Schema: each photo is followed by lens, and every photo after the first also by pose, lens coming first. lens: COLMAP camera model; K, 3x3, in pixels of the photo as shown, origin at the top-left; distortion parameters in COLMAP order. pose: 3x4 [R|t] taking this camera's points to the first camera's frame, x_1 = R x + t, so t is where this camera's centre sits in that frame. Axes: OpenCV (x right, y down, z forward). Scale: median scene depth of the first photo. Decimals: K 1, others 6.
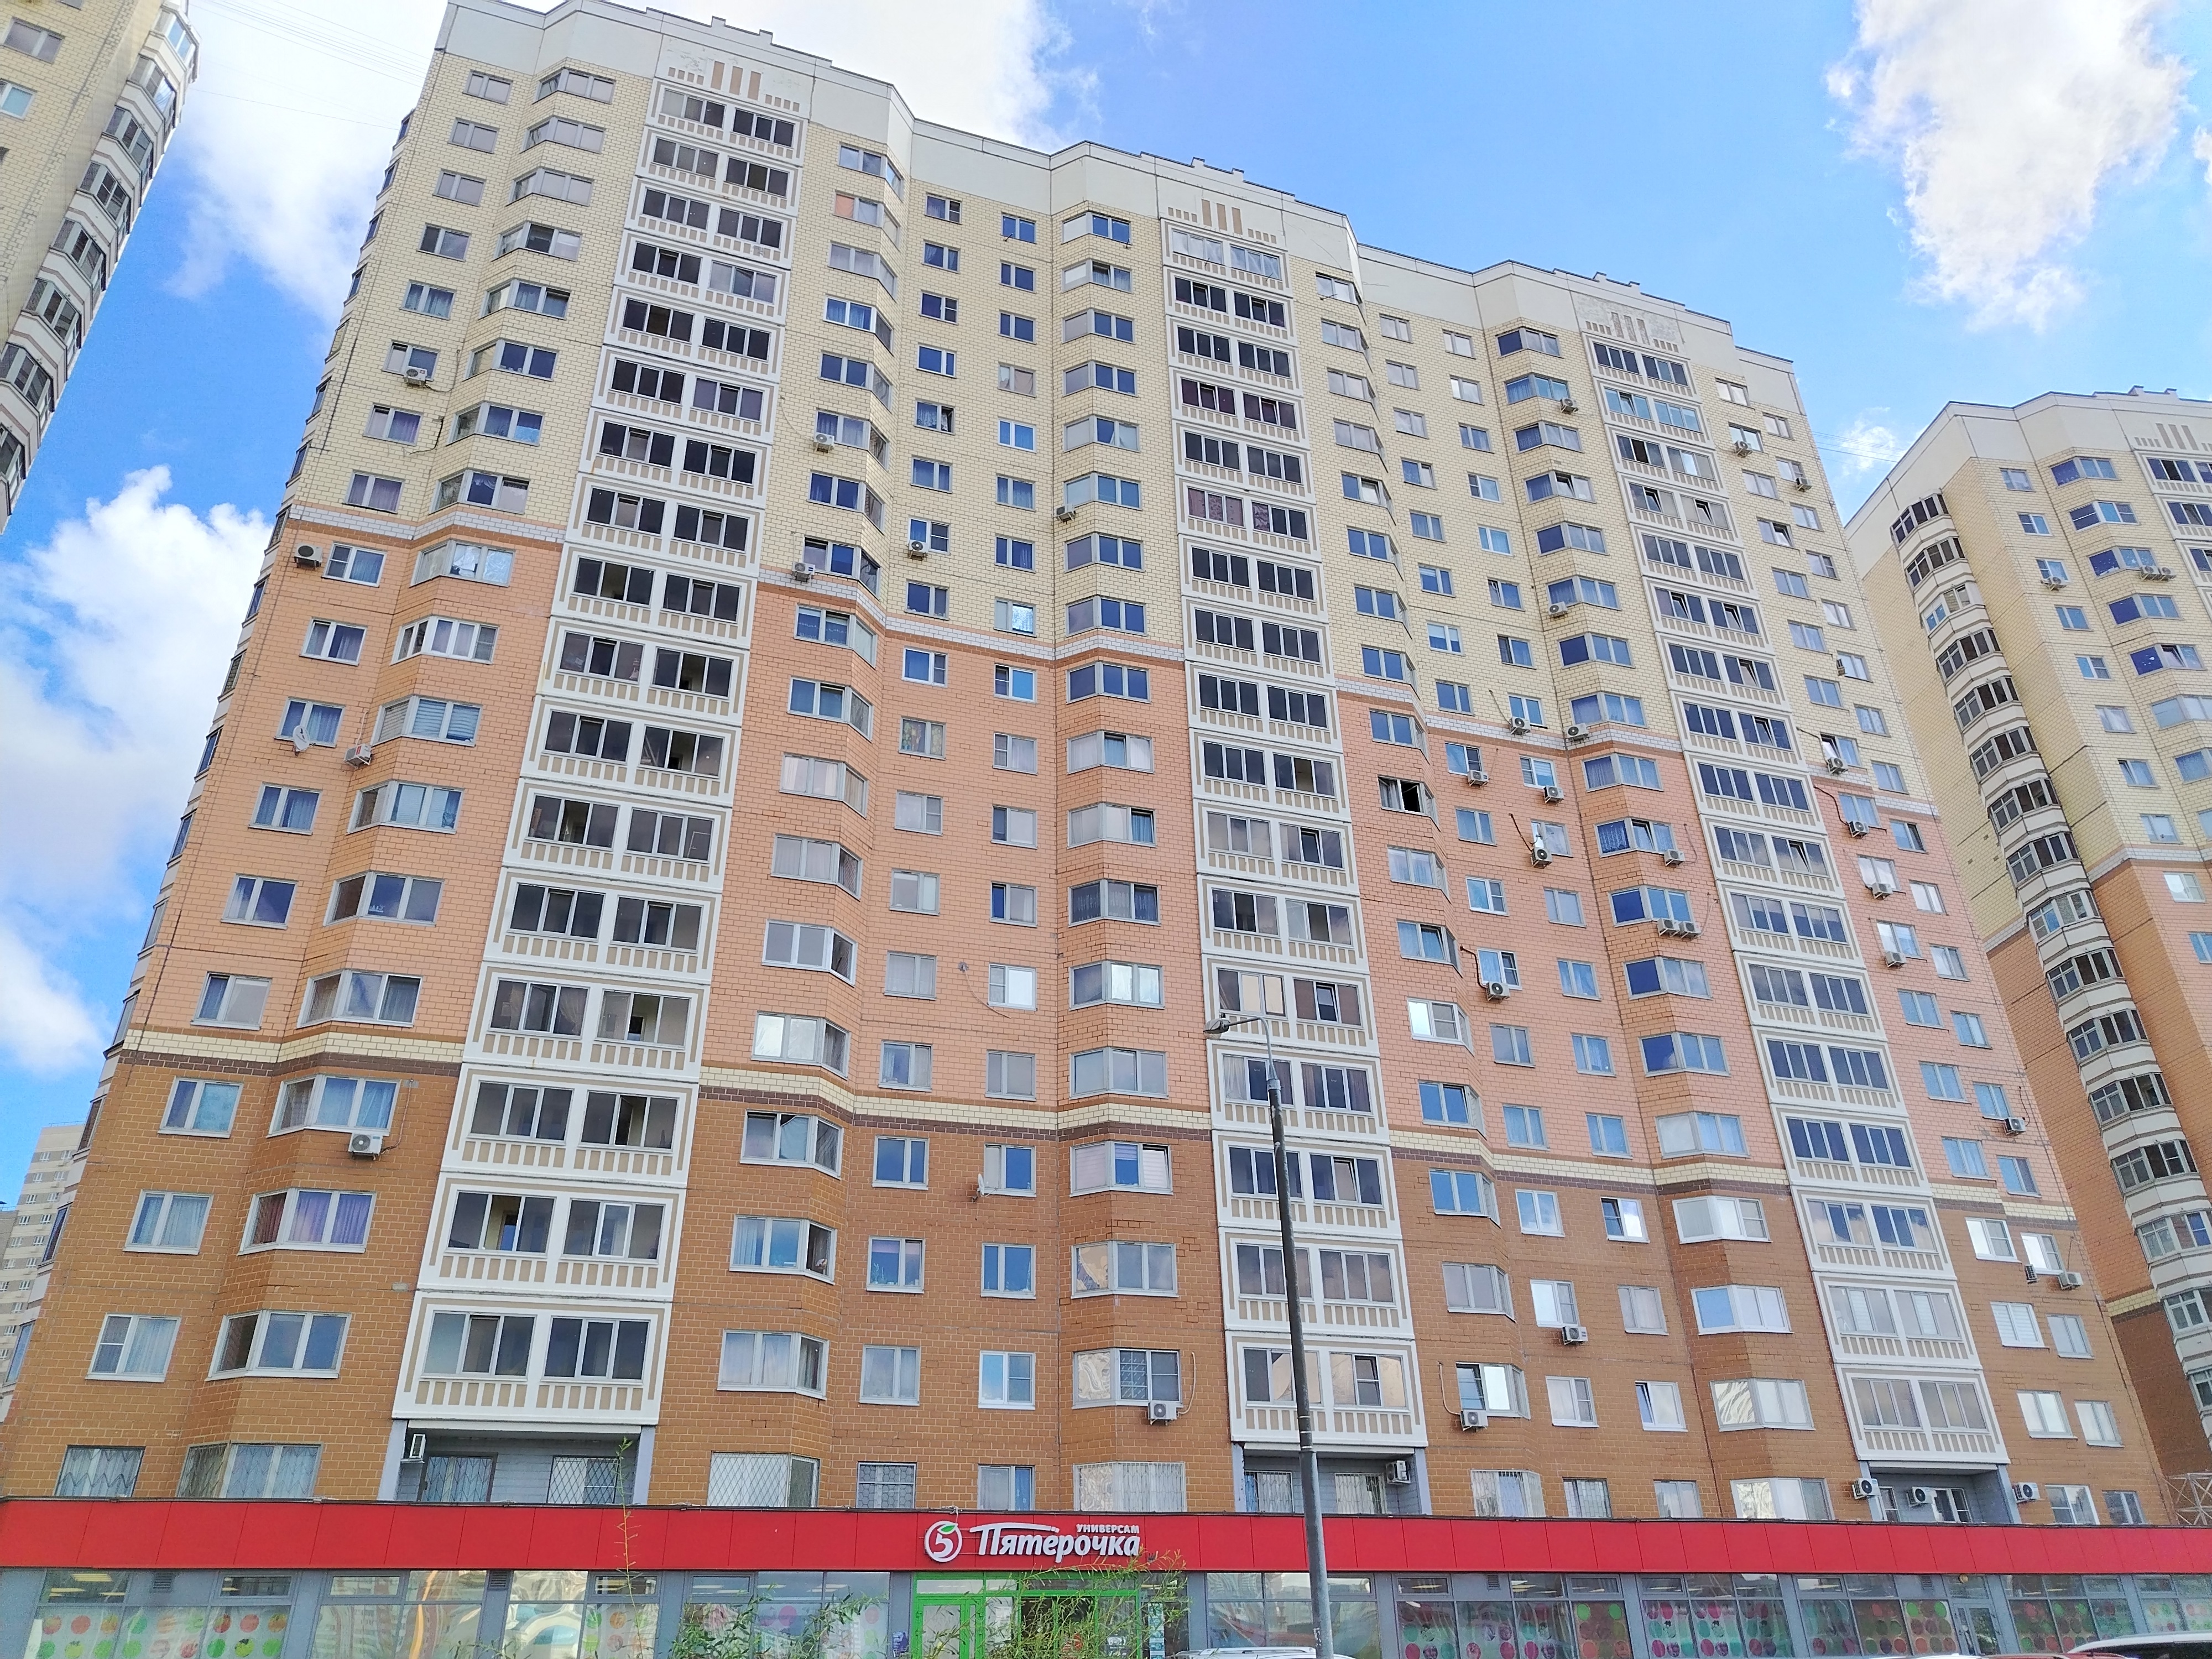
lens RADIAL K [[1528.1, 0, 1106.2], [0, 1528.1, 868.1], [0, 0, 1]] dist [0.072761, -0.094824]
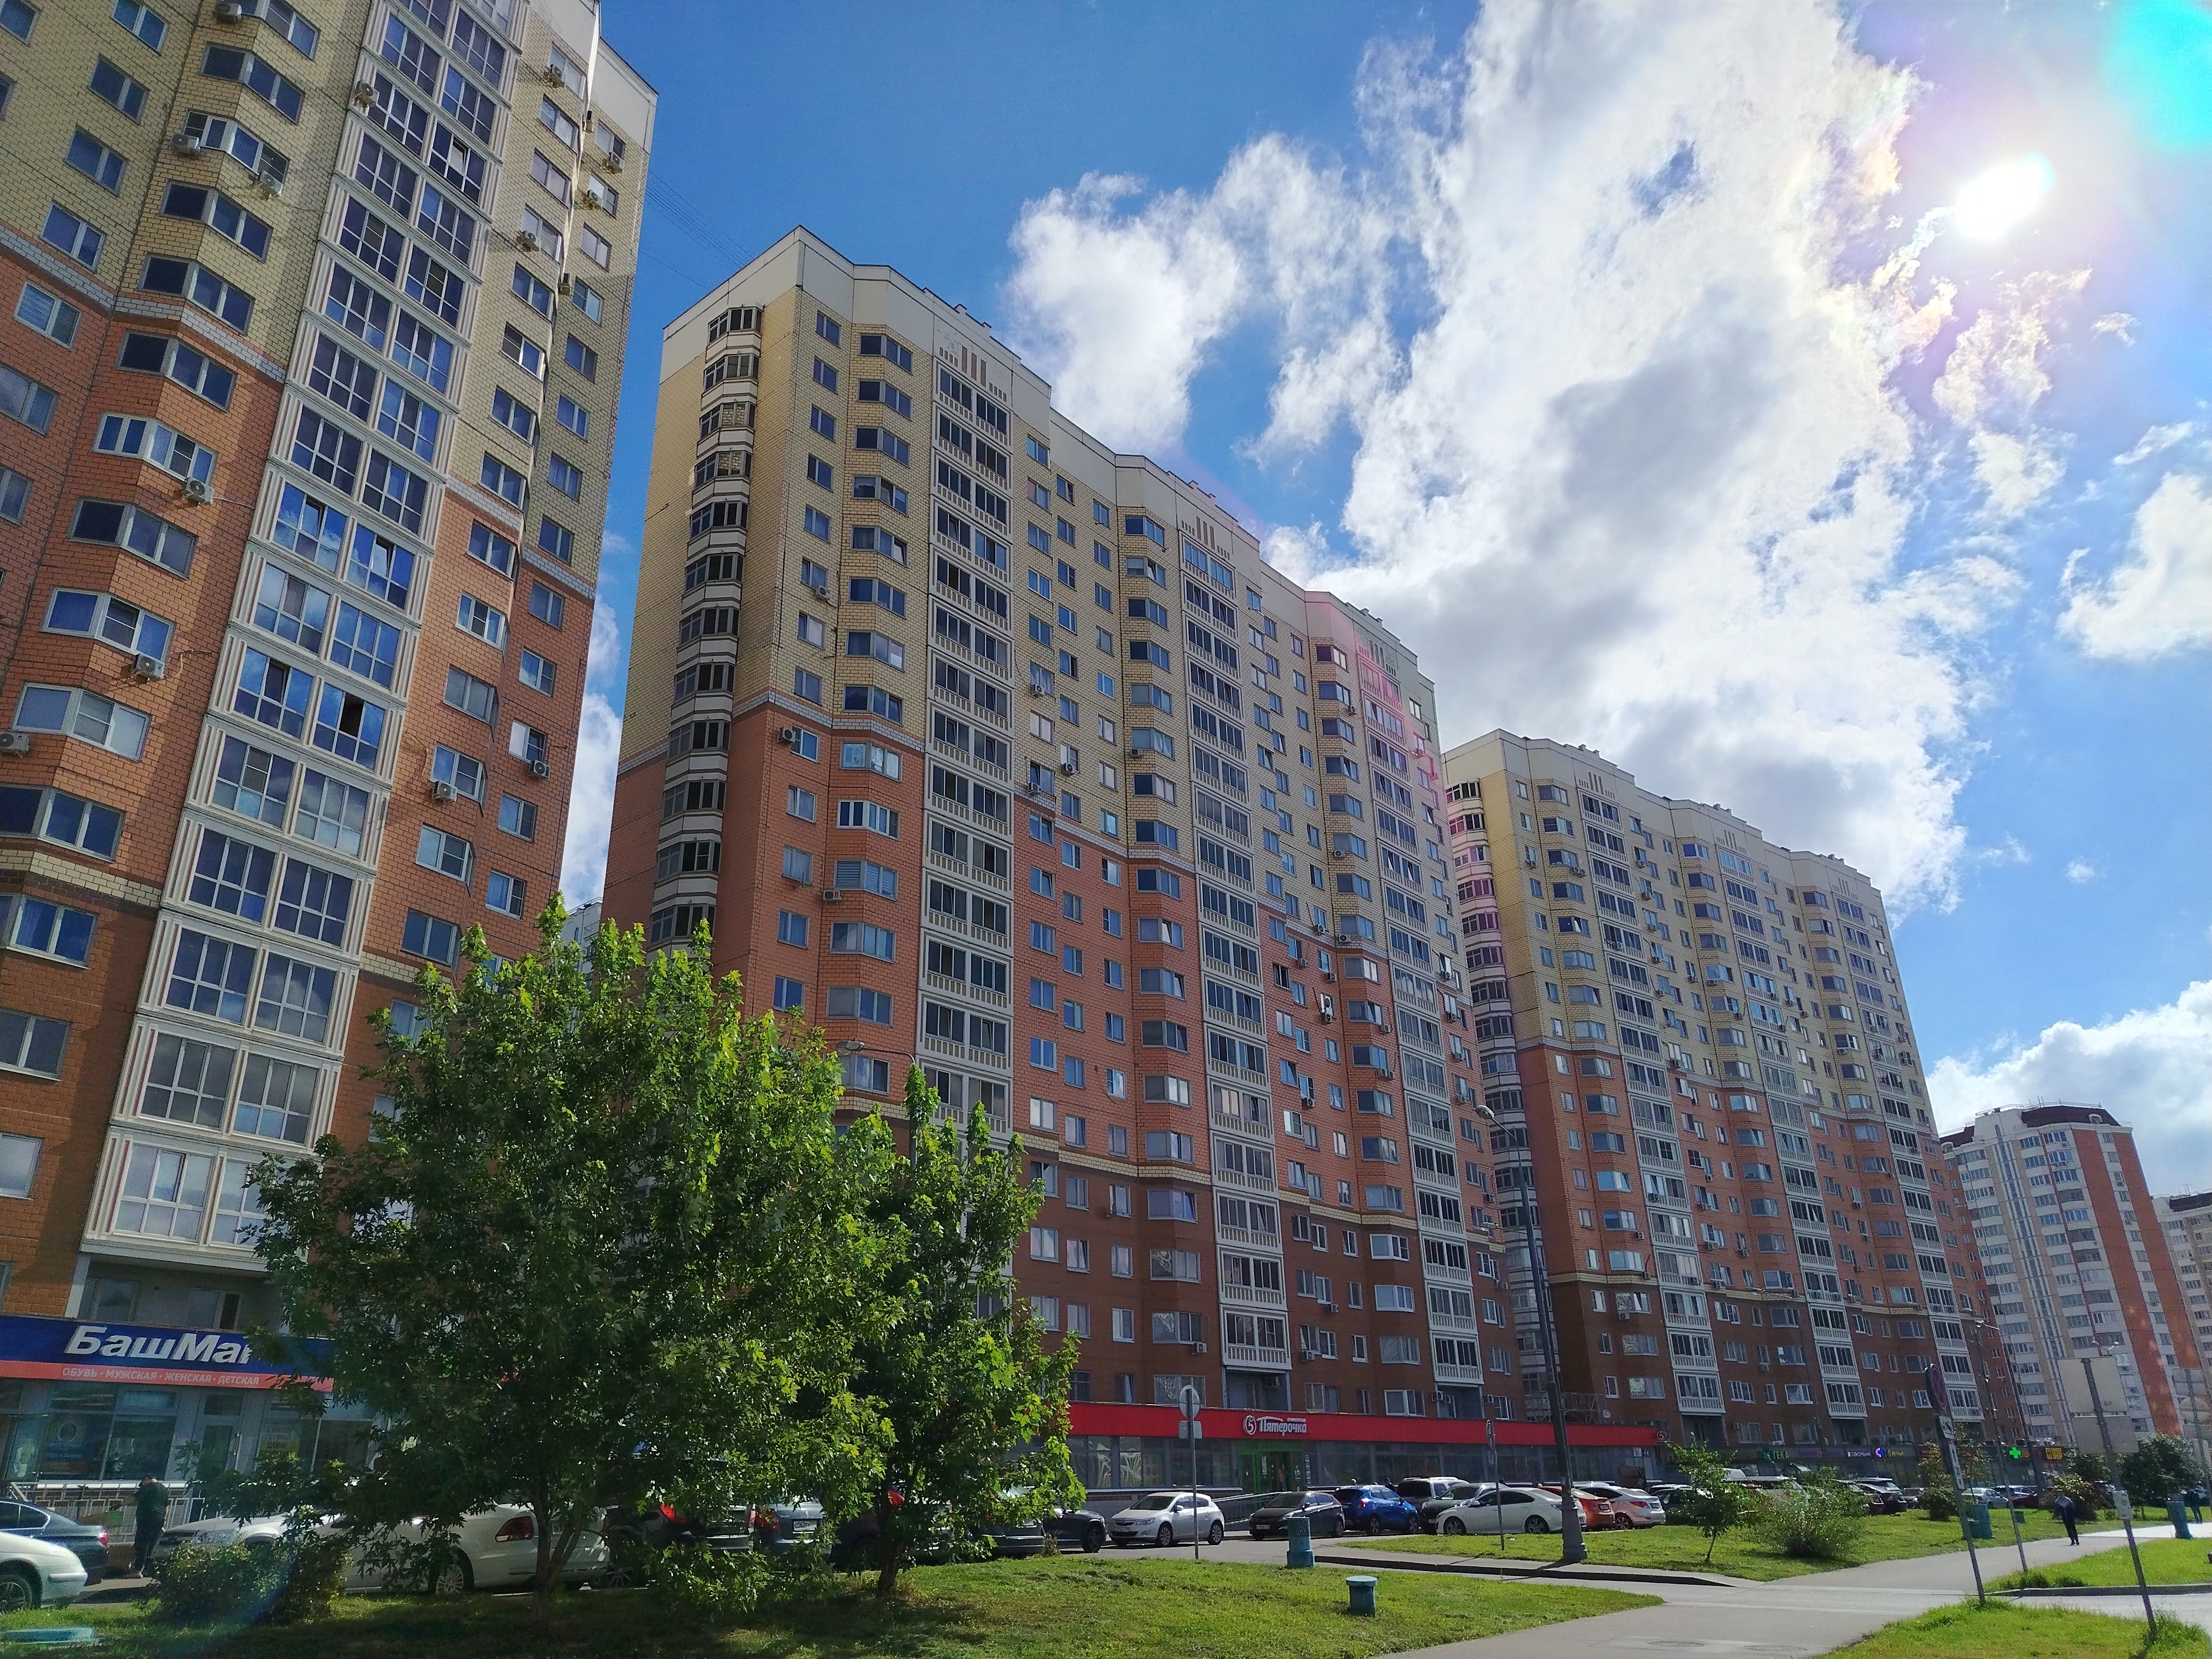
lens RADIAL K [[1548.8, 0, 1102.5], [0, 1548.8, 826.9], [0, 0, 1]] dist [0.021721, -0.001884]
pose [[0.858536, 0.207773, 0.468771, -0.810060], [-0.239971, 0.970736, 0.009238, -0.178204], [-0.453134, -0.120422, 0.883271, -0.371889]]
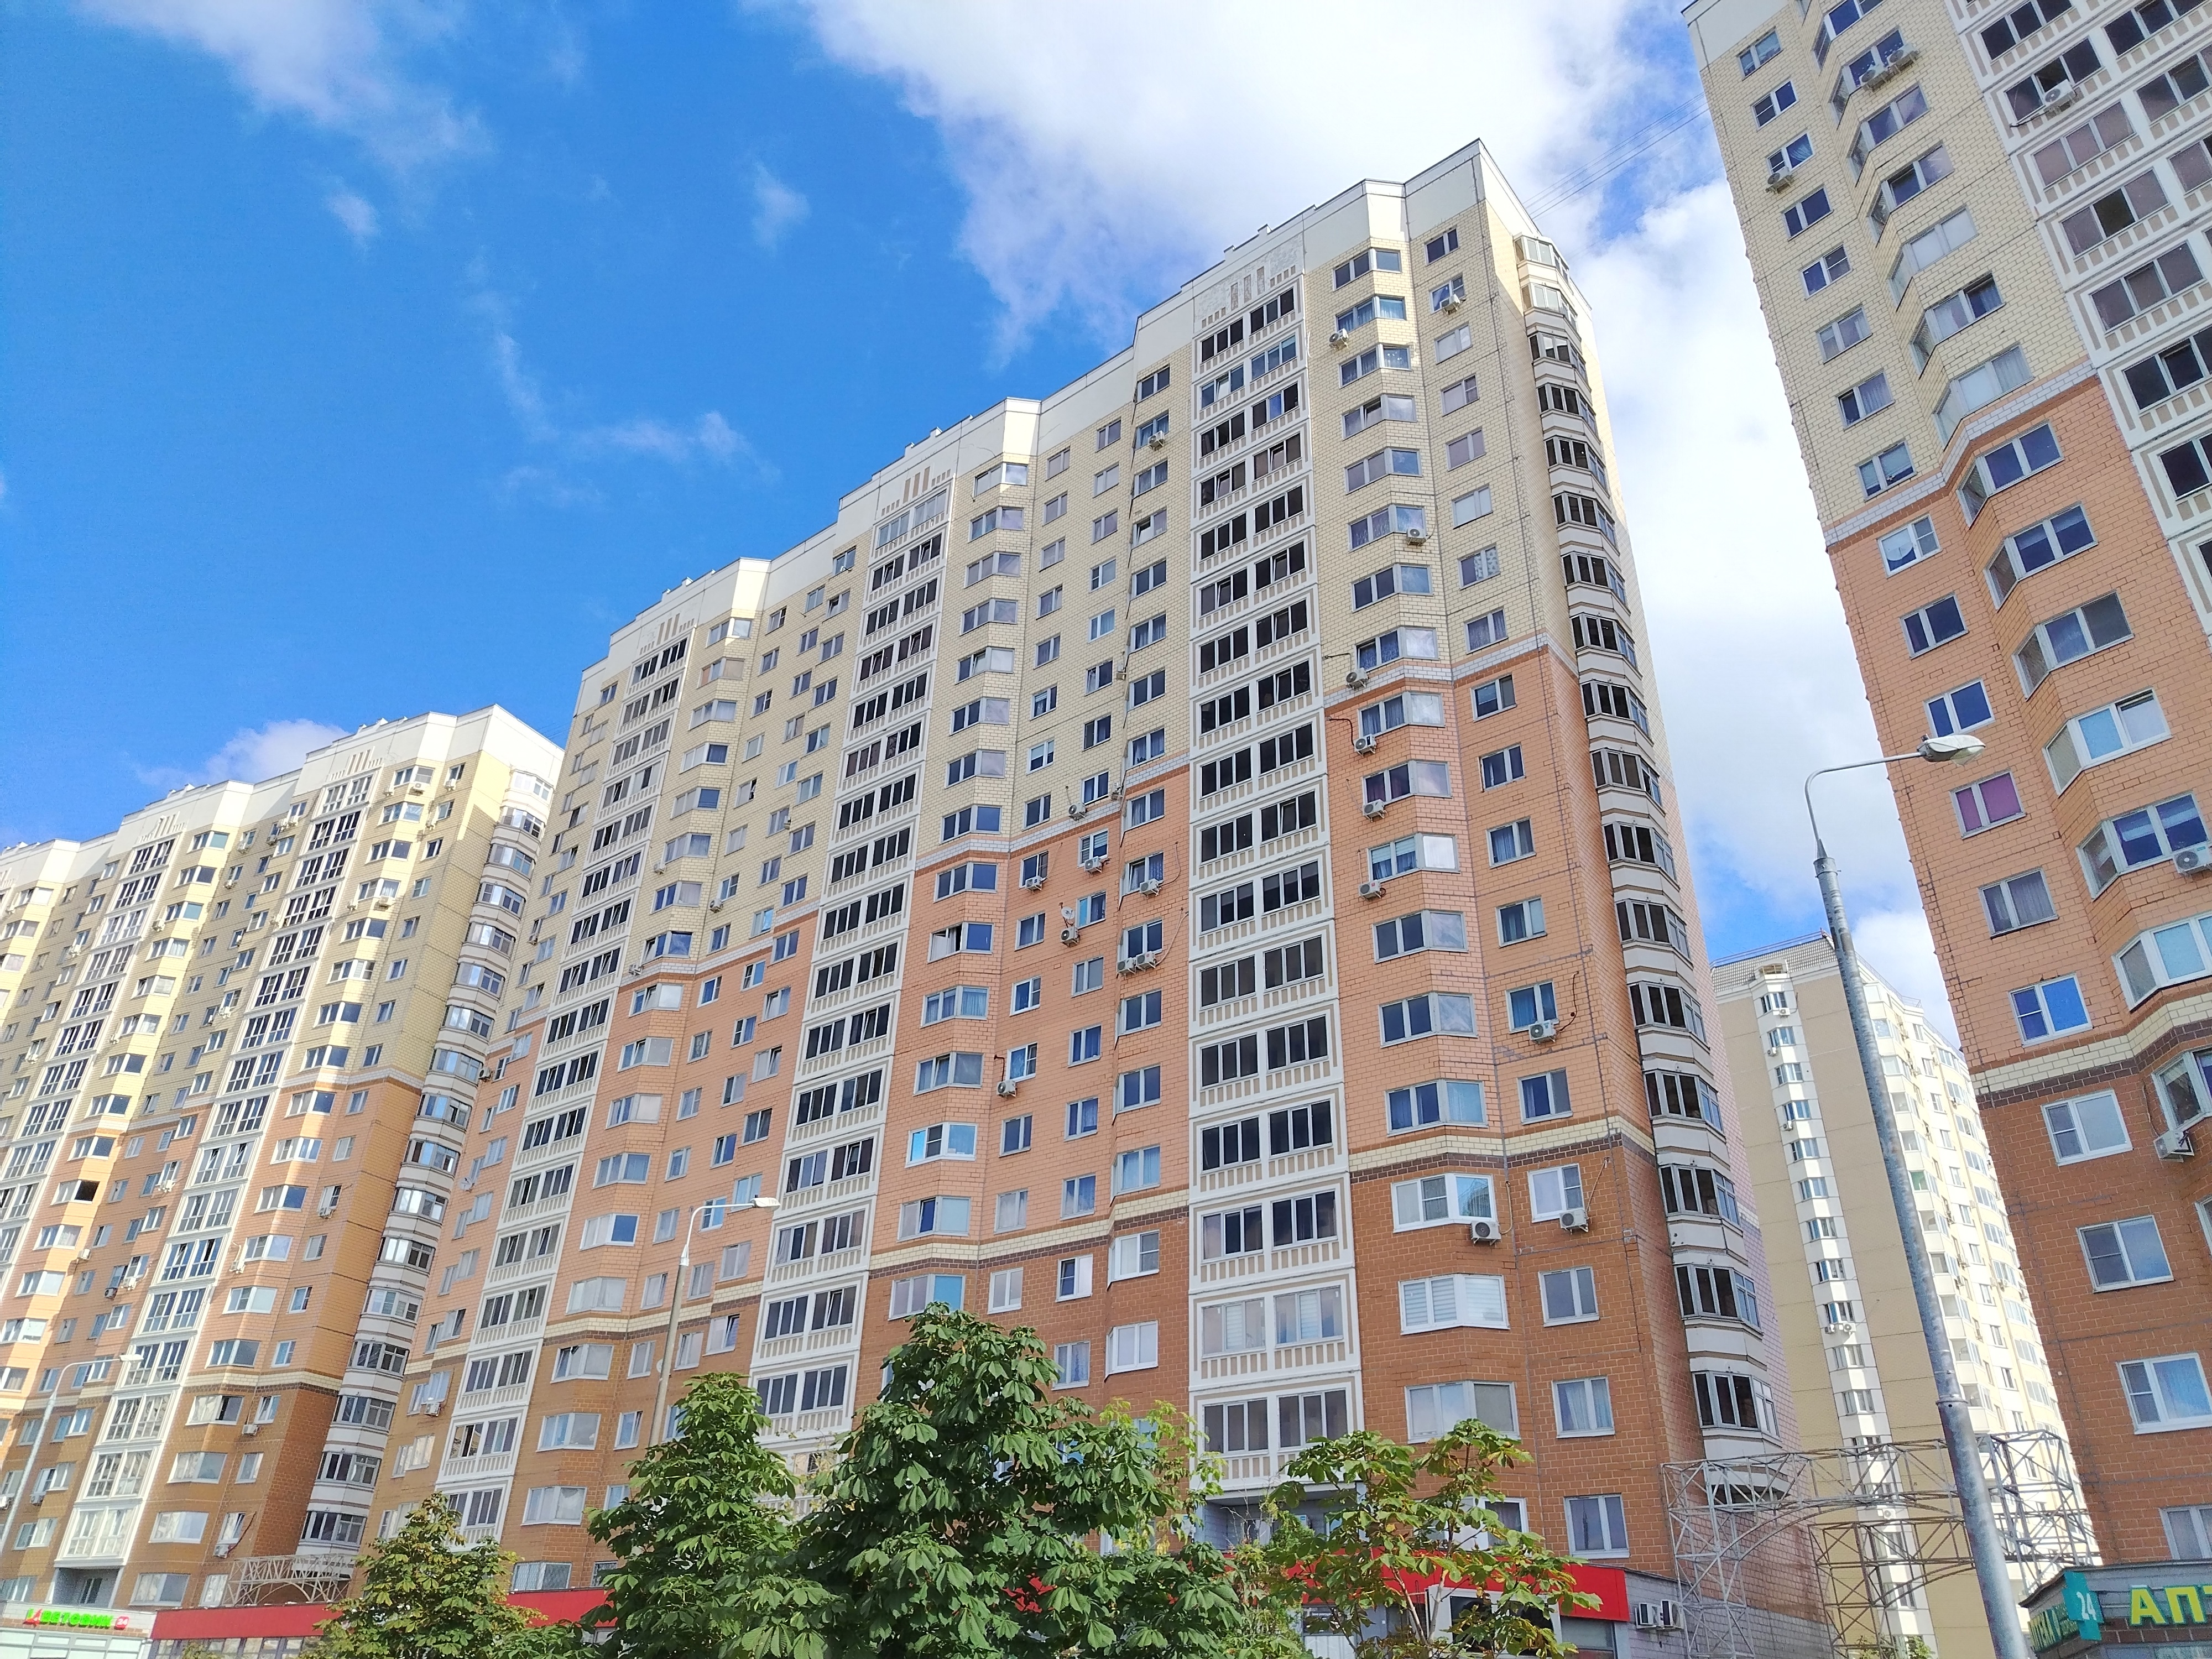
lens RADIAL K [[1548.8, 0, 1102.5], [0, 1548.8, 826.9], [0, 0, 1]] dist [0.021721, -0.001884]
pose [[0.543091, -0.393950, -0.741522, 1.216412], [0.370248, 0.904973, -0.209617, 0.171072], [0.753636, -0.160706, 0.637343, 0.364099]]
